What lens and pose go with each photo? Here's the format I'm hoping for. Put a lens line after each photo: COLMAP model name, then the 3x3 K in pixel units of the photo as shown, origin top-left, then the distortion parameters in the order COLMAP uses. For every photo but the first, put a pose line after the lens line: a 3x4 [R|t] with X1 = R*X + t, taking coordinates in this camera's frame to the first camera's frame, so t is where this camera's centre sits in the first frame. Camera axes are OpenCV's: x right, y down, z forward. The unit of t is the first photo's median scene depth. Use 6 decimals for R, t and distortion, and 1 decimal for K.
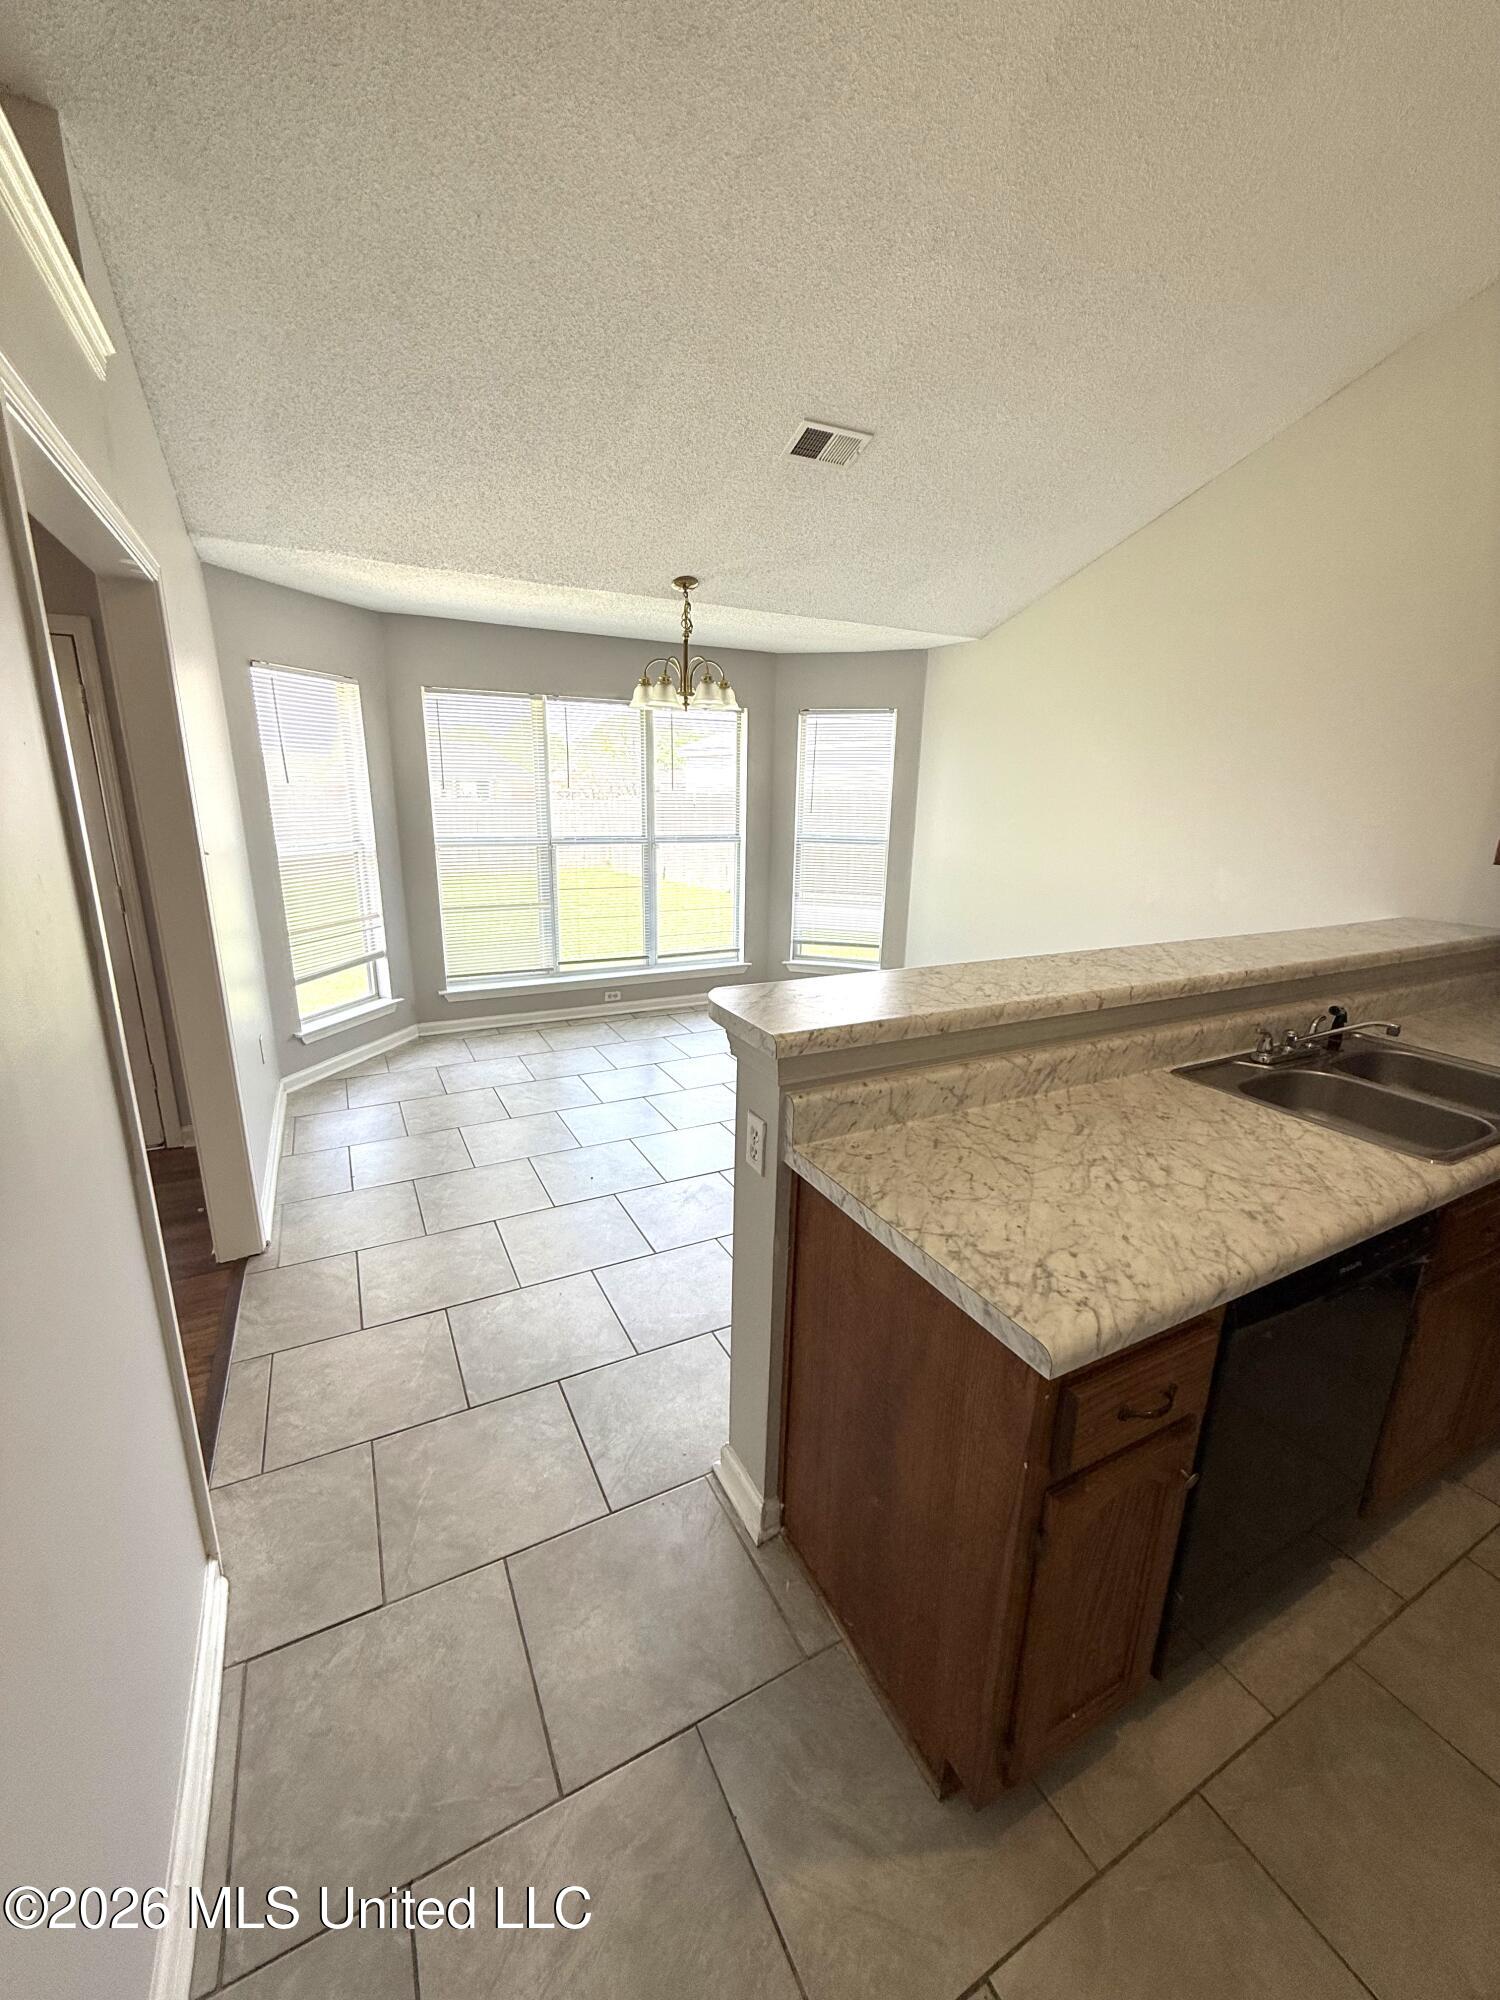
lens RADIAL K [[800.1, 0, 750.4], [0, 800.1, 992.7], [0, 0, 1]] dist [0.001726, -0.000526]
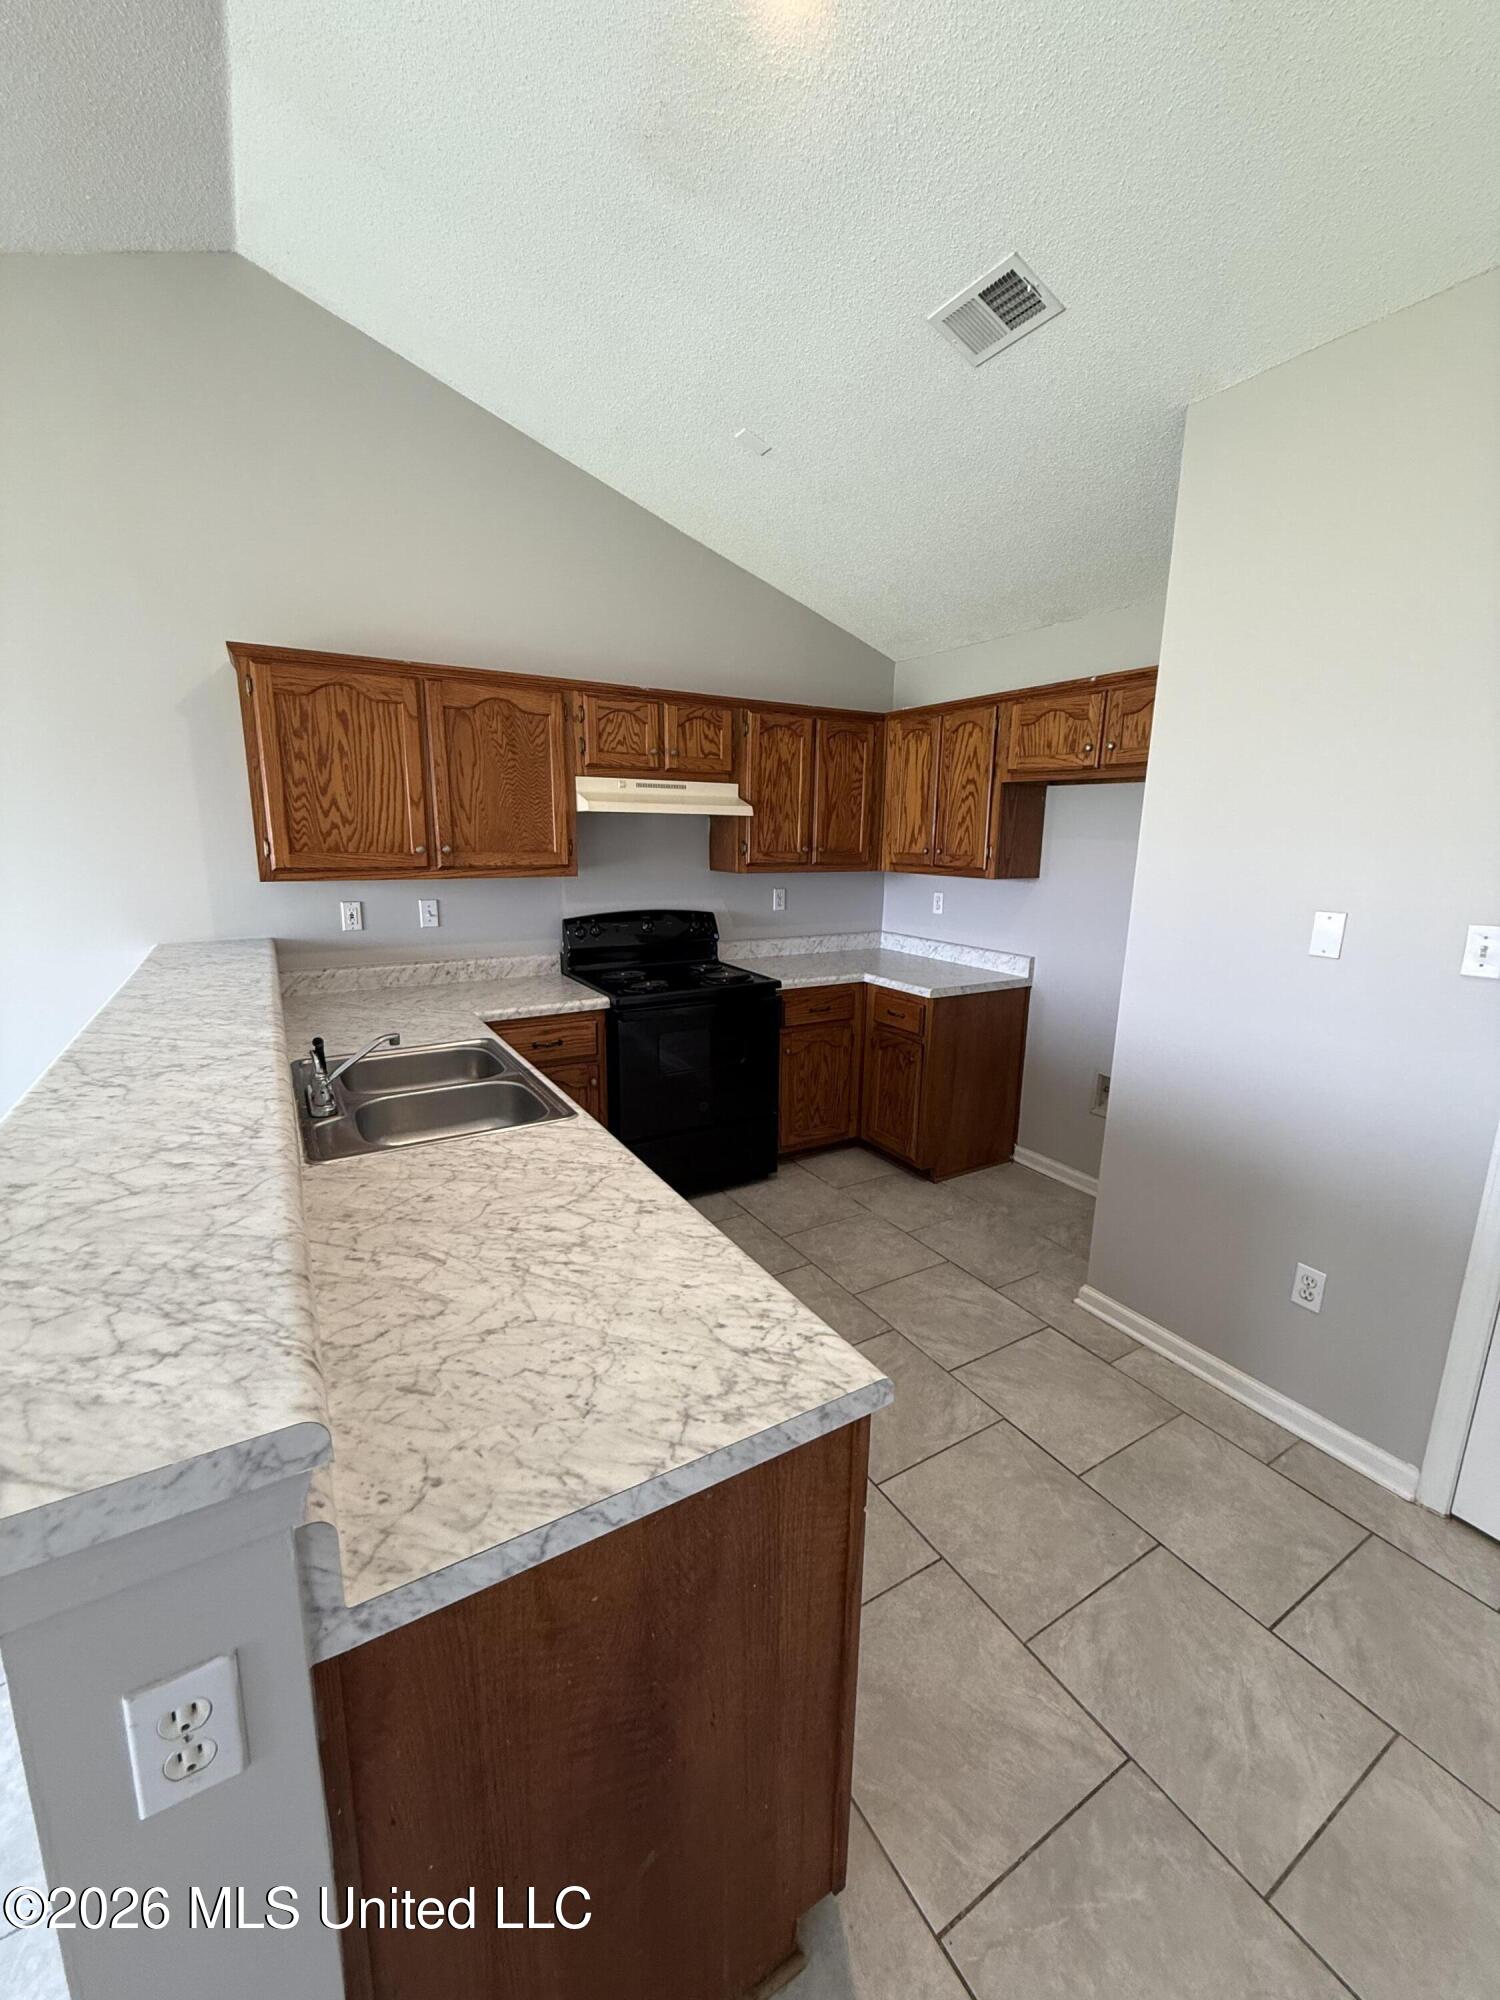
lens RADIAL K [[800.1, 0, 749.7], [0, 800.1, 994.5], [0, 0, 1]] dist [0.001726, -0.000526]
pose [[-0.054803, -0.223722, 0.973111, -0.337060], [0.234860, 0.944345, 0.230335, -0.195833], [-0.970483, 0.241167, 0.000791, 0.706610]]
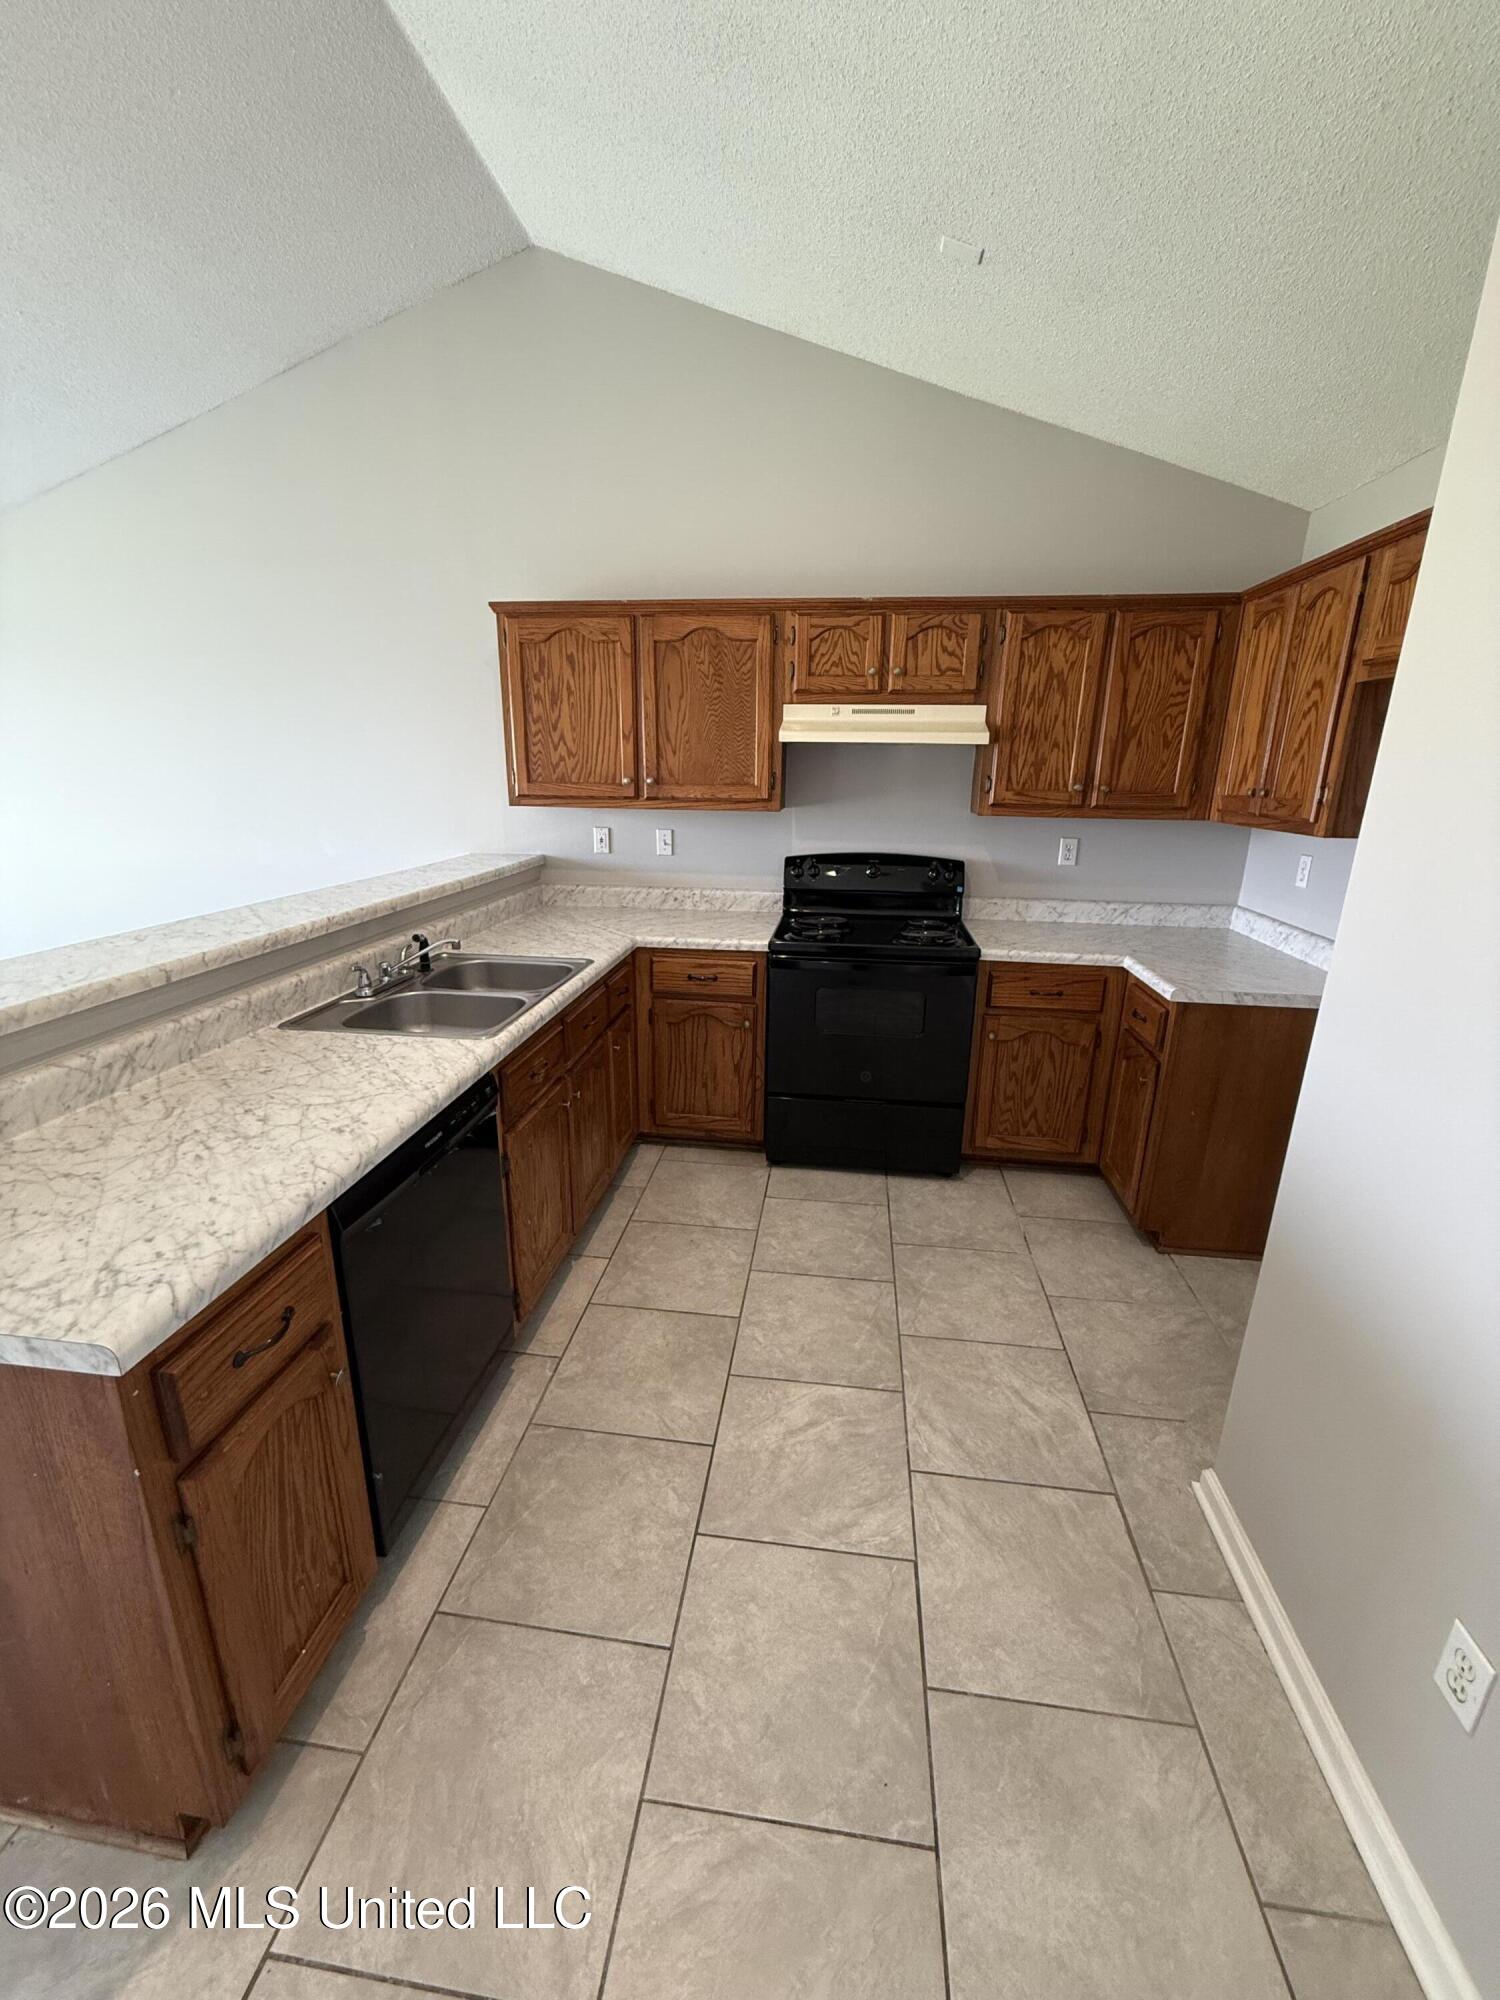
lens RADIAL K [[800.1, 0, 751.9], [0, 800.1, 993.8], [0, 0, 1]] dist [0.001726, -0.000526]
pose [[0.573127, -0.240417, 0.783406, 0.113532], [0.204203, 0.967738, 0.147594, 0.042023], [-0.793616, 0.075384, 0.603731, -0.126877]]
